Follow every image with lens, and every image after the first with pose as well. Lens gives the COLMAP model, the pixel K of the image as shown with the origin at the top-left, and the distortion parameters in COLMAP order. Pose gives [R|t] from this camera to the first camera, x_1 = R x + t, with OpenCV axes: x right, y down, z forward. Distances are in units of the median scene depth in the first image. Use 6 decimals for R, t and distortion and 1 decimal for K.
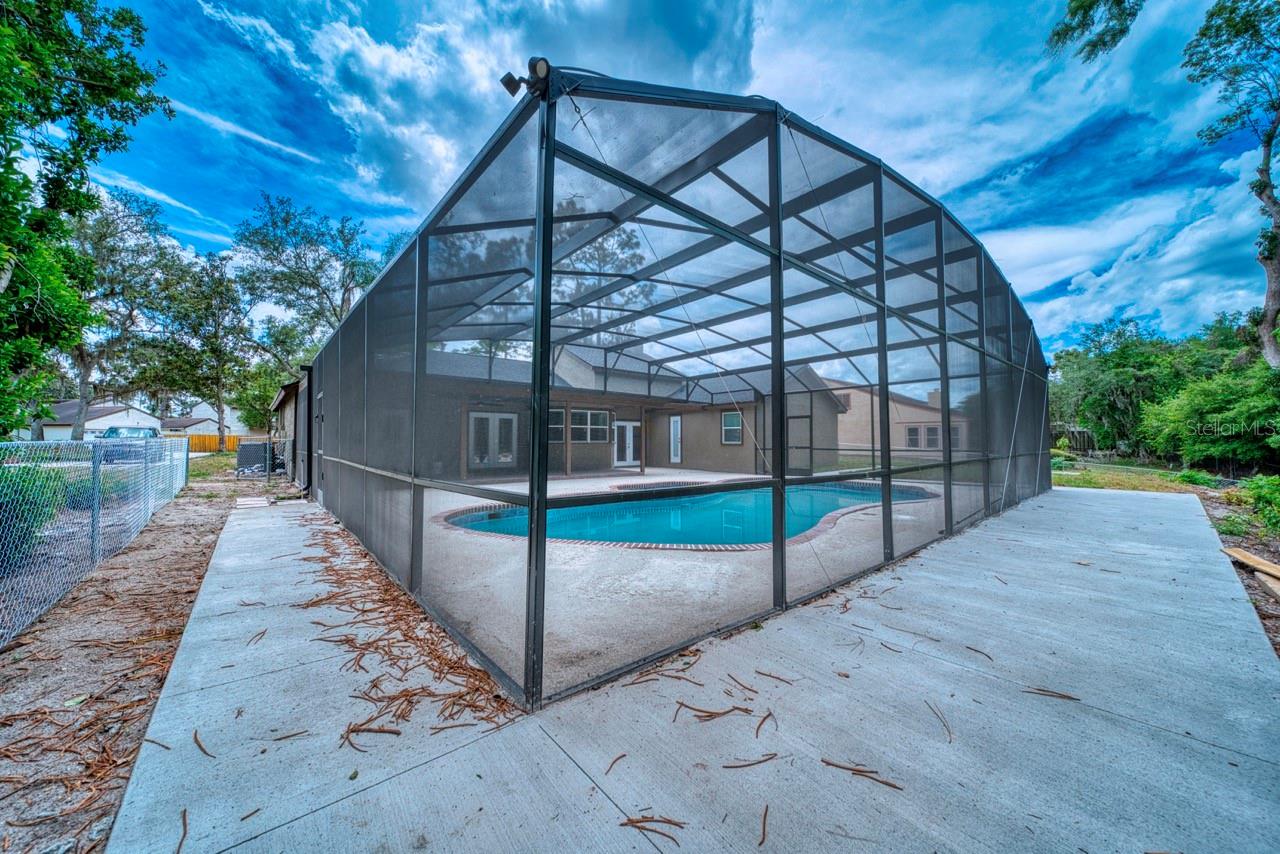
lens RADIAL K [[460.2, 0, 640.0], [0, 460.2, 427.0], [0, 0, 1]] dist [-0.000364, -0.000470]
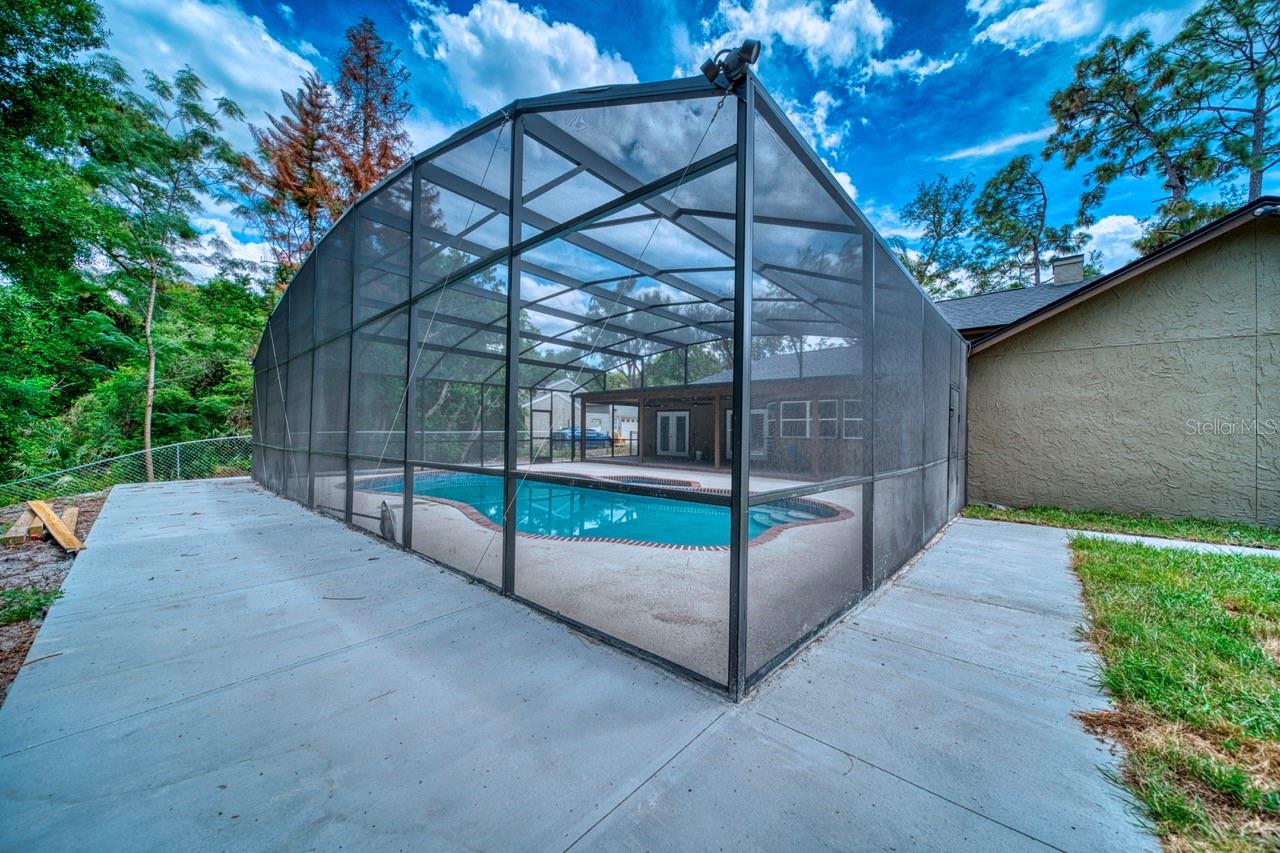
lens RADIAL K [[450.0, 0, 640.0], [0, 450.0, 426.5], [0, 0, 1]] dist [-0.001791, -0.000014]
pose [[0.127981, -0.008785, -0.991738, 0.859403], [0.022768, 0.999723, -0.005917, 0.012729], [0.991515, -0.021822, 0.128145, 0.747251]]
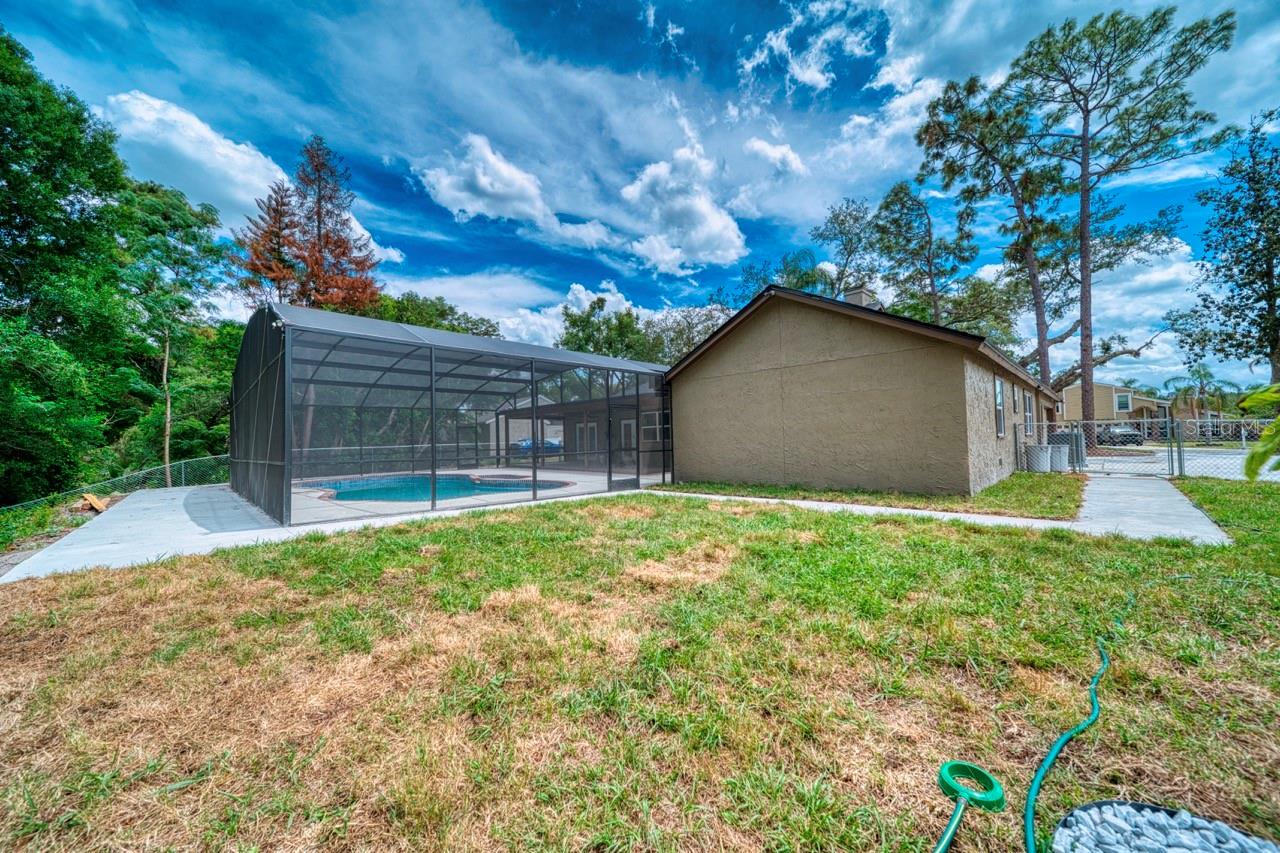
lens RADIAL K [[460.2, 0, 640.0], [0, 460.2, 426.5], [0, 0, 1]] dist [-0.000364, -0.000470]
pose [[0.062633, -0.031283, -0.997546, 1.215810], [0.059460, 0.997850, -0.027559, 0.033906], [0.996264, -0.057588, 0.064358, 1.137321]]
